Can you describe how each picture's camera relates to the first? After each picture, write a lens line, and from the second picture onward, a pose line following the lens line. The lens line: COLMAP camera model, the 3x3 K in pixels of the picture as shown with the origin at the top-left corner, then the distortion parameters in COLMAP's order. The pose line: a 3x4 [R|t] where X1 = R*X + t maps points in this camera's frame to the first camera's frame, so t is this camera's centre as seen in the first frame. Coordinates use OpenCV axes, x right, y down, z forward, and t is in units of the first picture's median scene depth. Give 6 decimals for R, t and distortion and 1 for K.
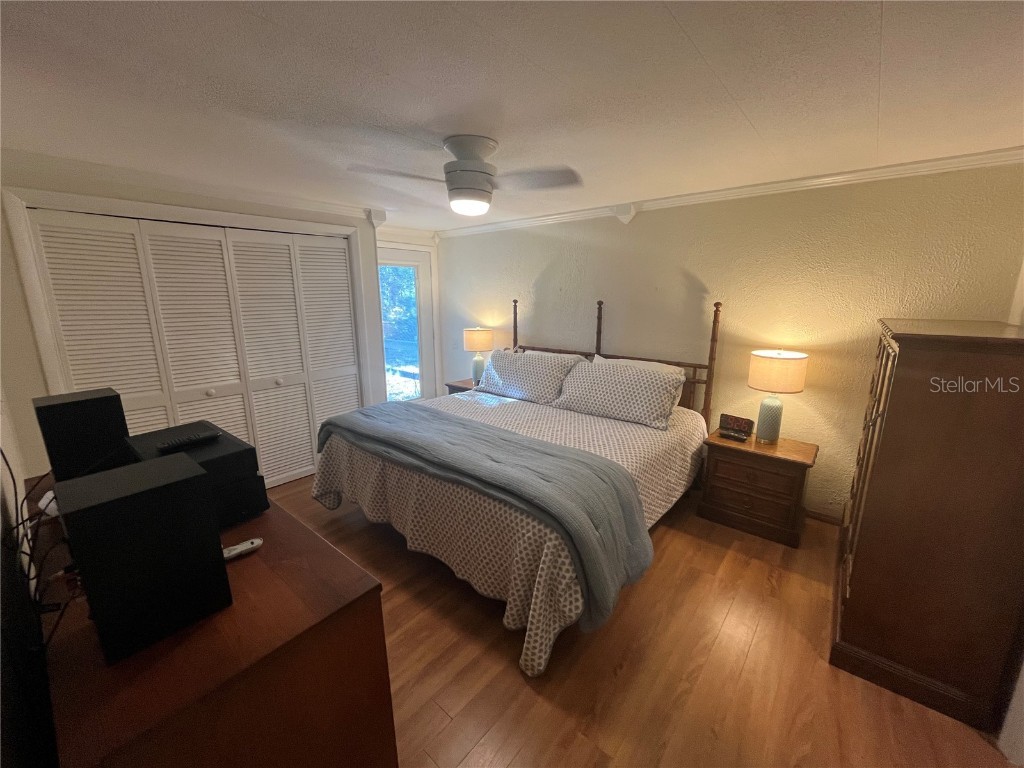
lens RADIAL K [[411.7, 0, 505.7], [0, 411.7, 377.2], [0, 0, 1]] dist [-0.005203, 0.000978]
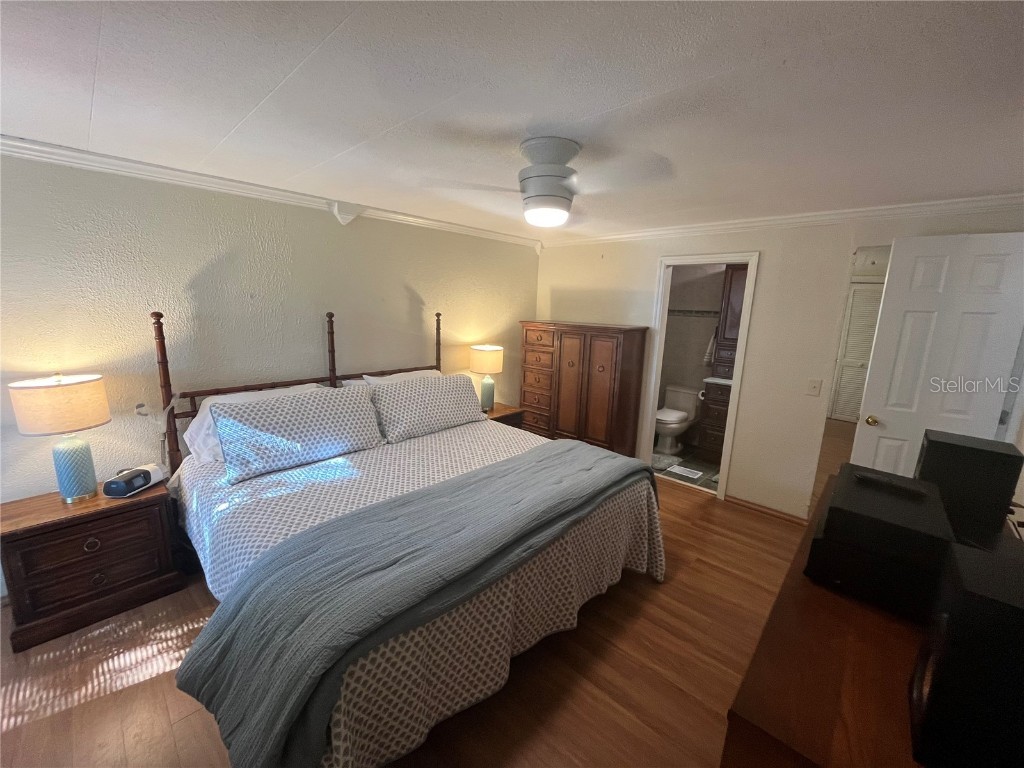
lens RADIAL K [[411.7, 0, 506.9], [0, 411.7, 390.0], [0, 0, 1]] dist [-0.005203, 0.000978]
pose [[0.063888, -0.198023, 0.978113, -0.686157], [0.180625, 0.966222, 0.183818, -0.147768], [-0.981475, 0.164927, 0.097498, 0.720972]]
